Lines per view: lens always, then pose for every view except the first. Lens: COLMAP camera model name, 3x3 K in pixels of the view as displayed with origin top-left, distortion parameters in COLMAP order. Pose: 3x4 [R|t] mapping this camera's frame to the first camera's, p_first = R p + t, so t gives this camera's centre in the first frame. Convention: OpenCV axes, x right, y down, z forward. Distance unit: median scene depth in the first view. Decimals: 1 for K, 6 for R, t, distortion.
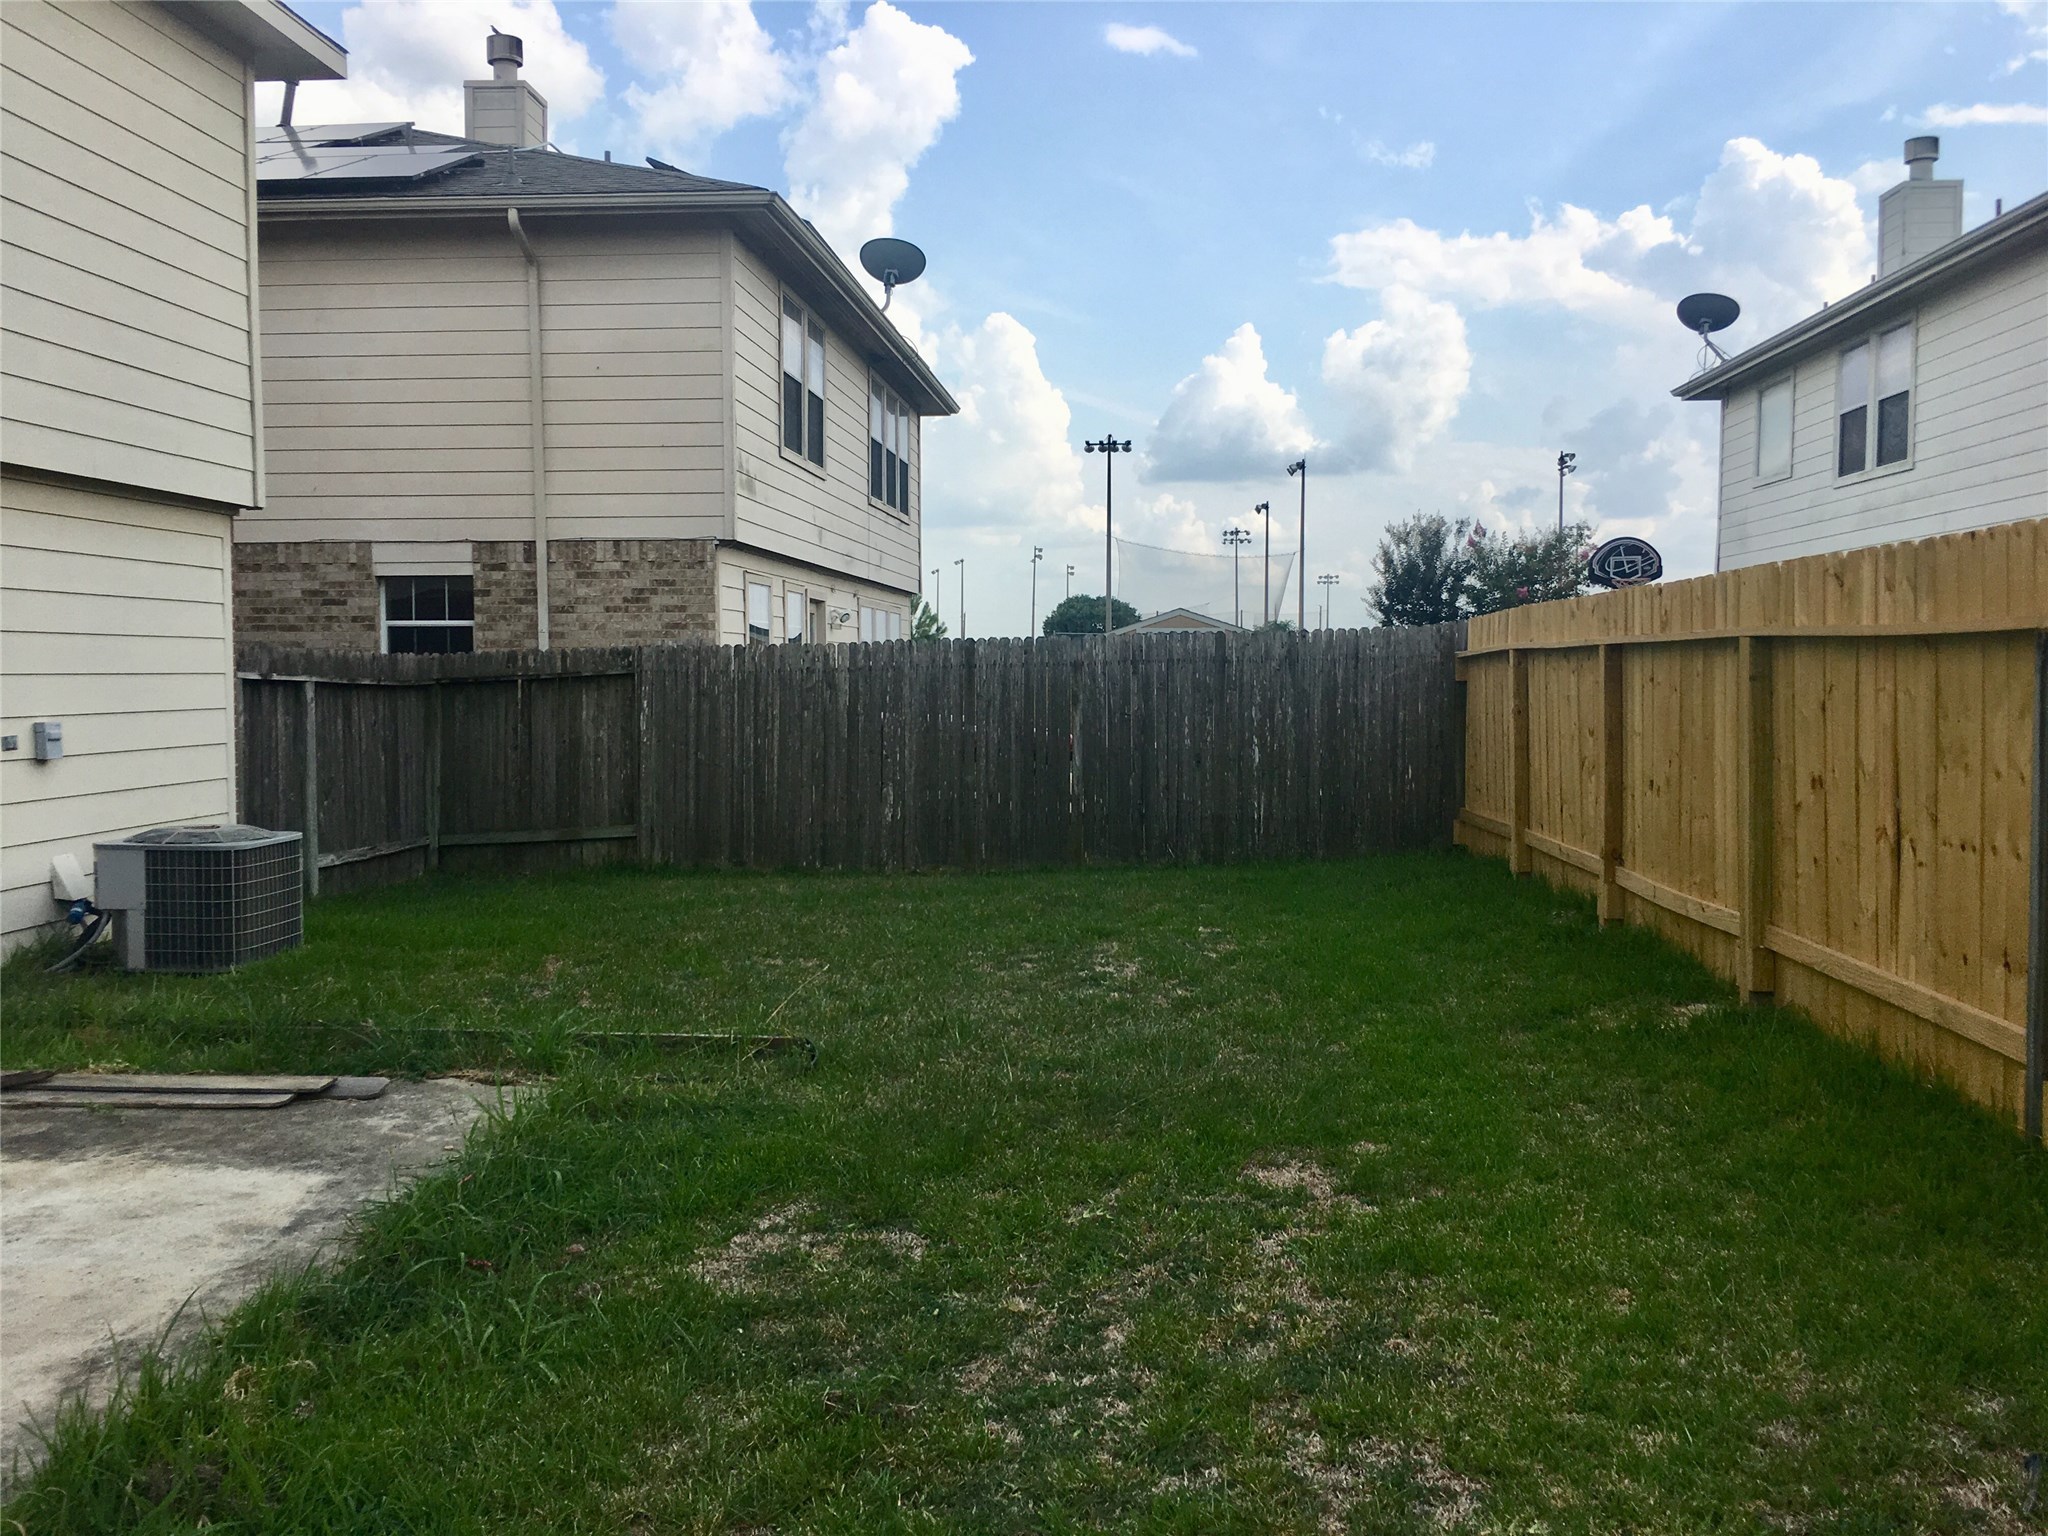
lens RADIAL K [[1763.0, 0, 1019.8], [0, 1763.0, 766.9], [0, 0, 1]] dist [0.025651, -0.029370]
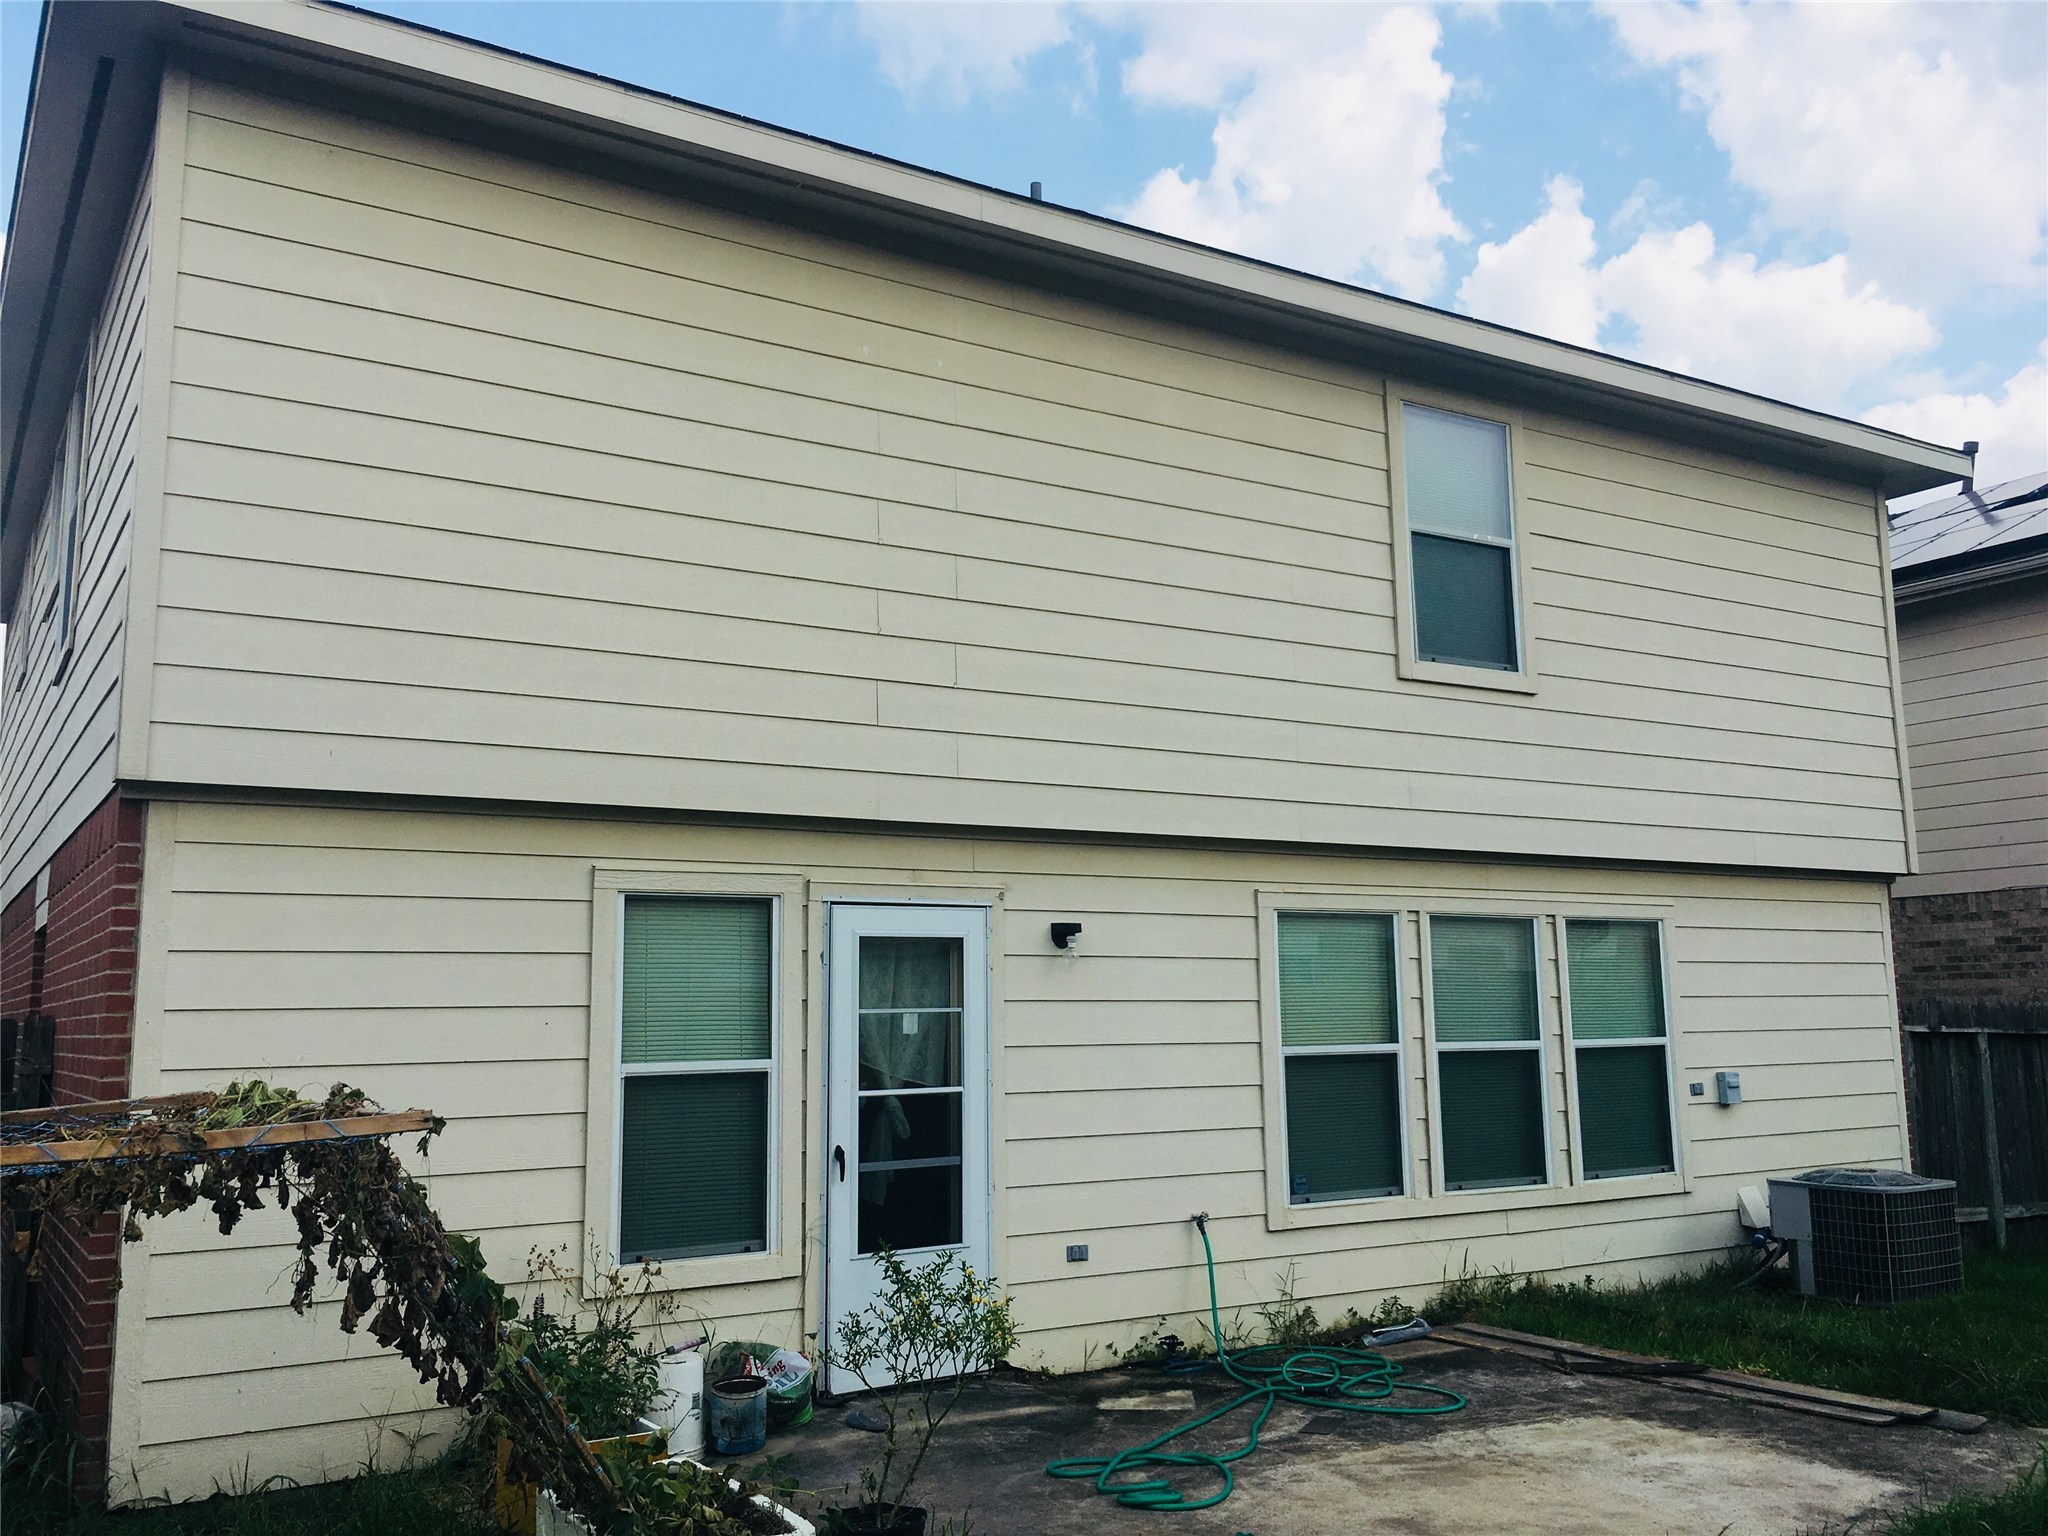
lens RADIAL K [[1763.0, 0, 1023.2], [0, 1763.0, 767.0], [0, 0, 1]] dist [0.025651, -0.029370]
pose [[0.605159, -0.119123, -0.787142, 0.126595], [-0.029957, 0.984634, -0.172042, -0.008162], [0.795541, 0.127693, 0.592291, -0.110749]]
